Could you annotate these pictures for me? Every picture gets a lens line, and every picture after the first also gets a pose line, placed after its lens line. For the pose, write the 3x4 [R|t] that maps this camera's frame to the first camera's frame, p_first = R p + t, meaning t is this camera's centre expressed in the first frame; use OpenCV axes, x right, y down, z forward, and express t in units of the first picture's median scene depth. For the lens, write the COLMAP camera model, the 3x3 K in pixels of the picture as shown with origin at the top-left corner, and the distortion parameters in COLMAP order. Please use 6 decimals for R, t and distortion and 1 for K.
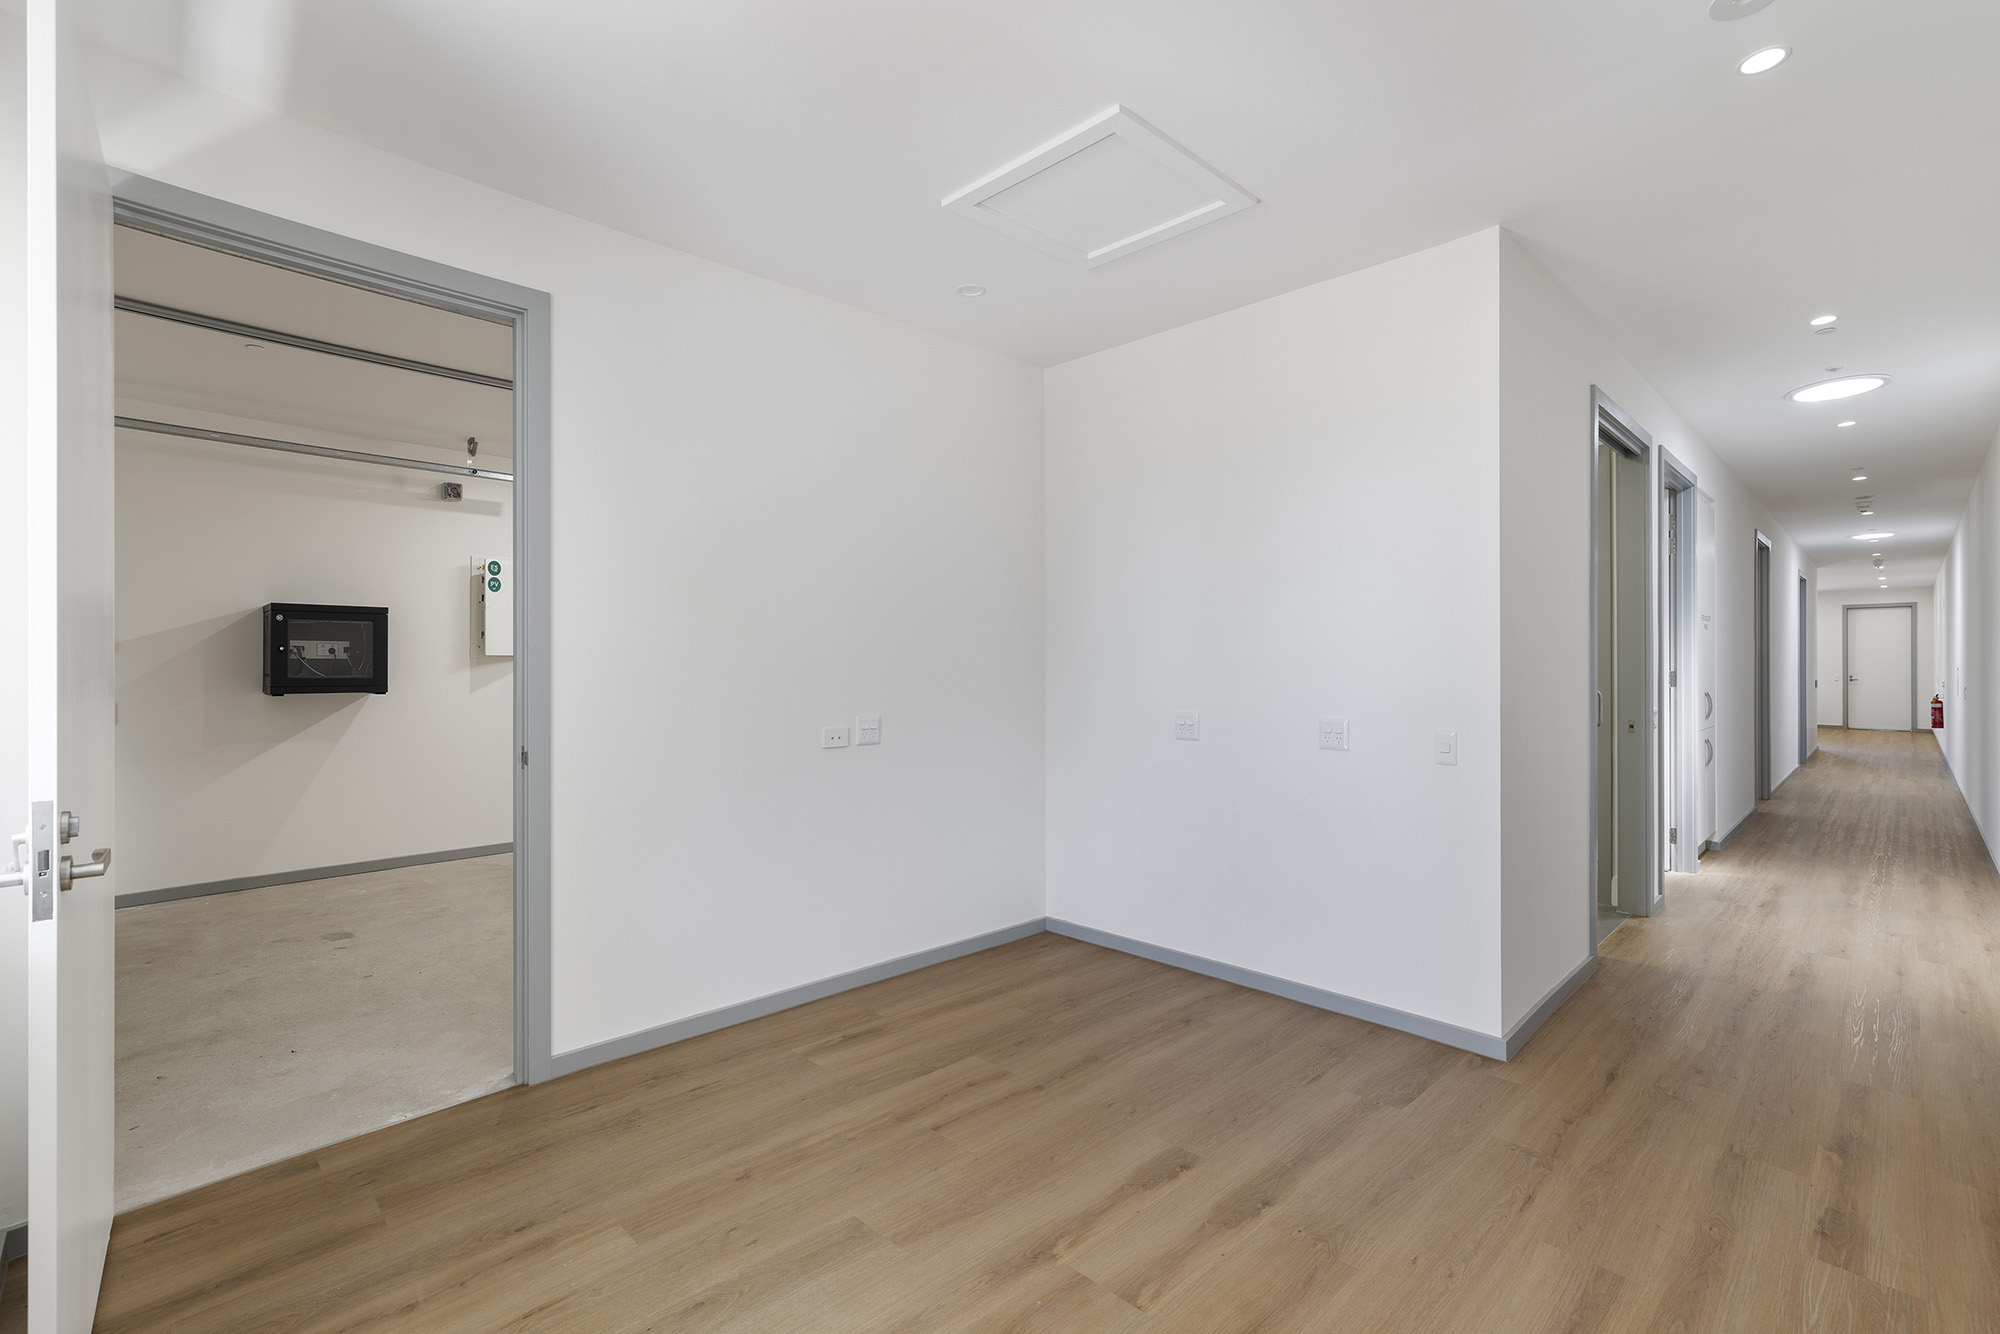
lens RADIAL K [[906.5, 0, 990.8], [0, 906.5, 663.4], [0, 0, 1]] dist [0.018846, 0.001372]
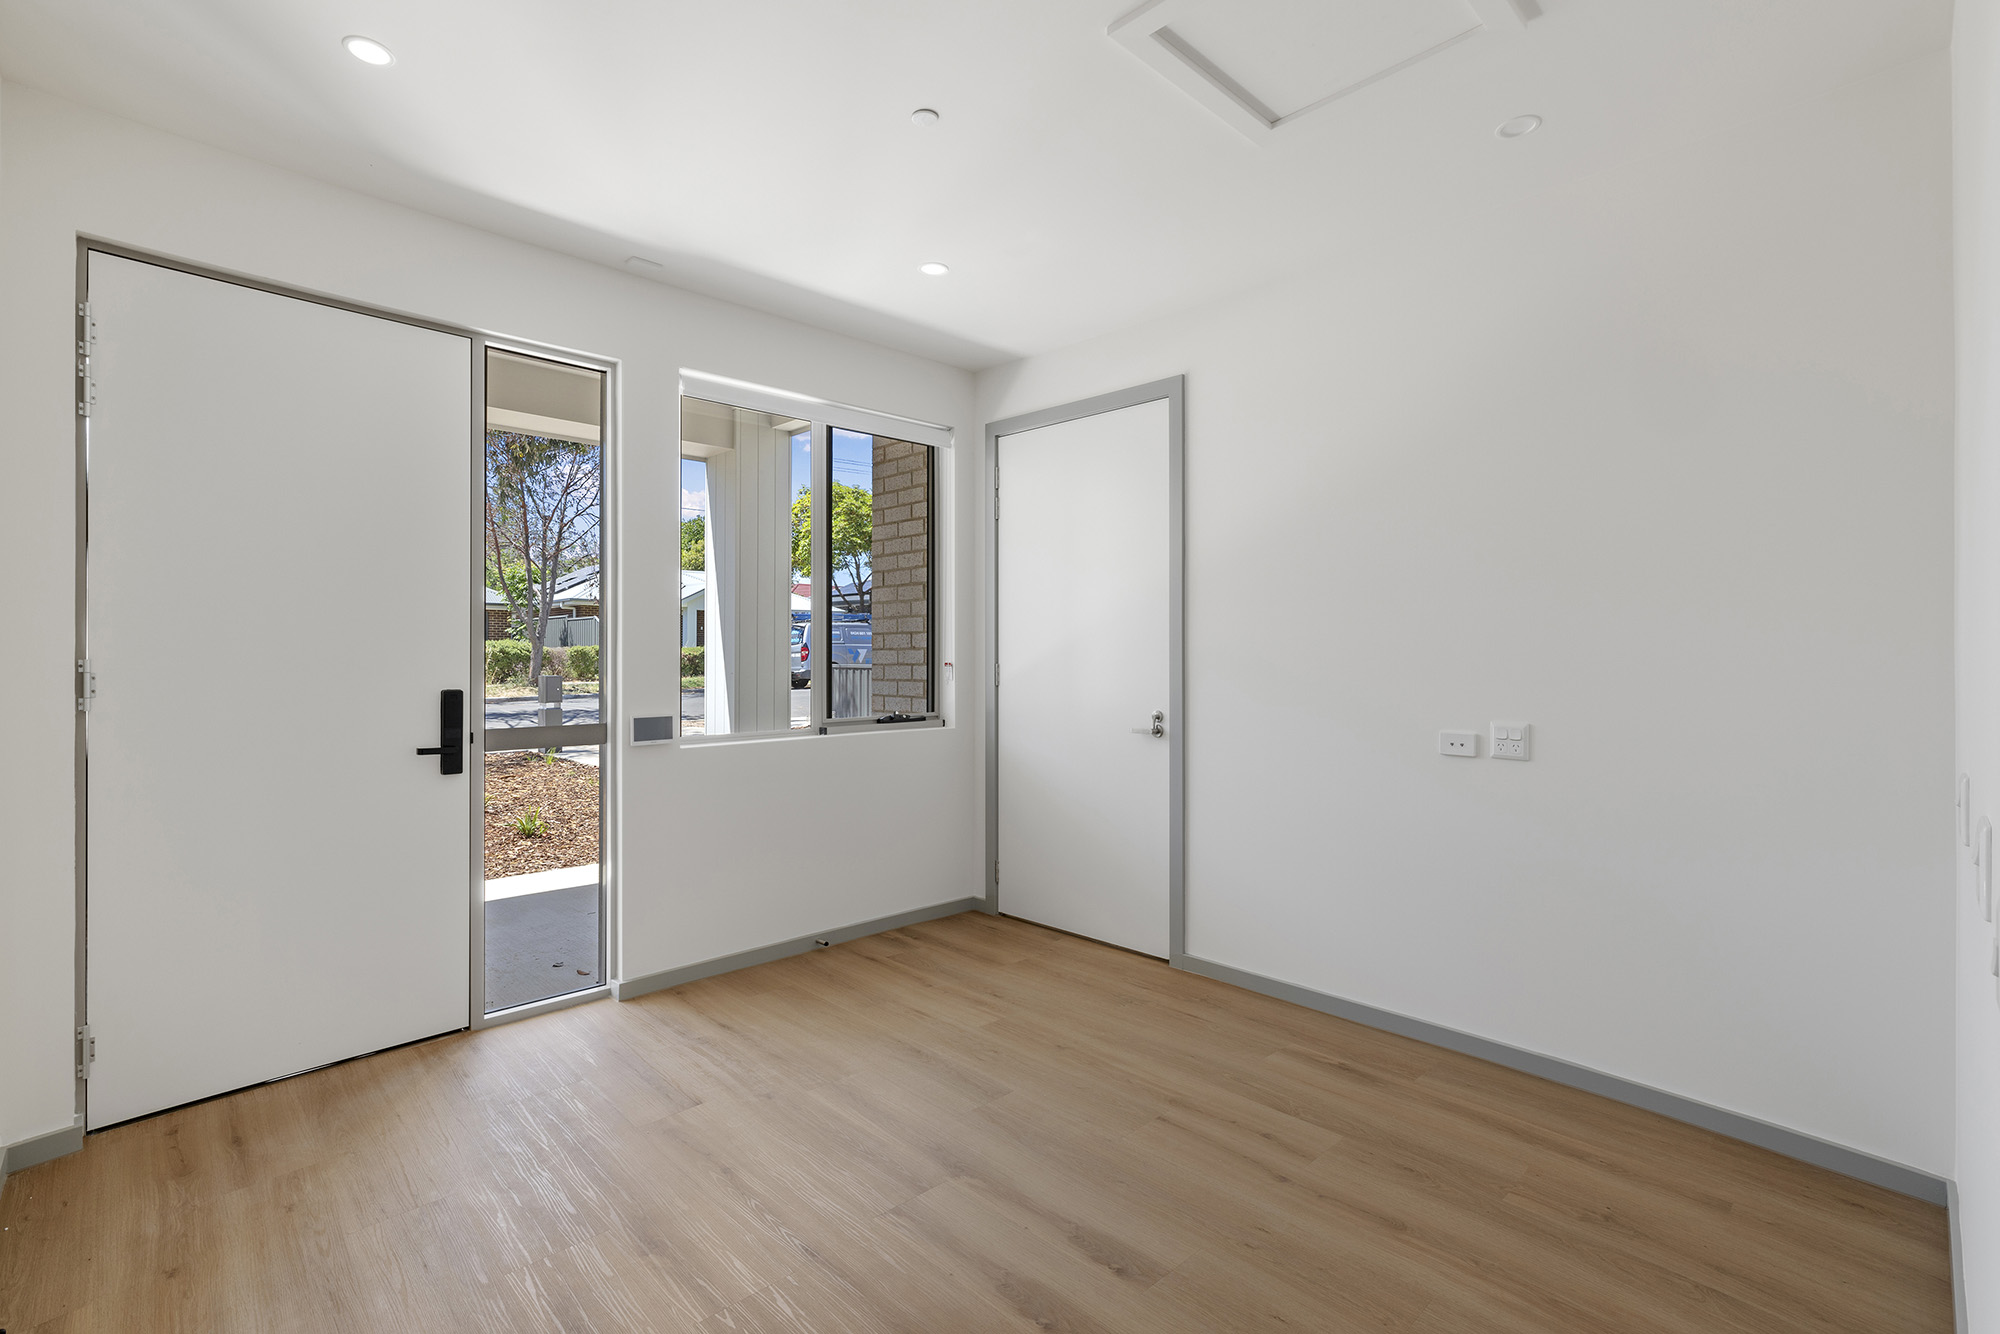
lens RADIAL K [[906.5, 0, 992.5], [0, 906.5, 654.8], [0, 0, 1]] dist [0.018846, 0.001372]
pose [[0.050465, 0.009943, -0.998676, 0.799440], [-0.013020, 0.999872, 0.009297, -0.002826], [0.998641, 0.012534, 0.050588, 0.659855]]
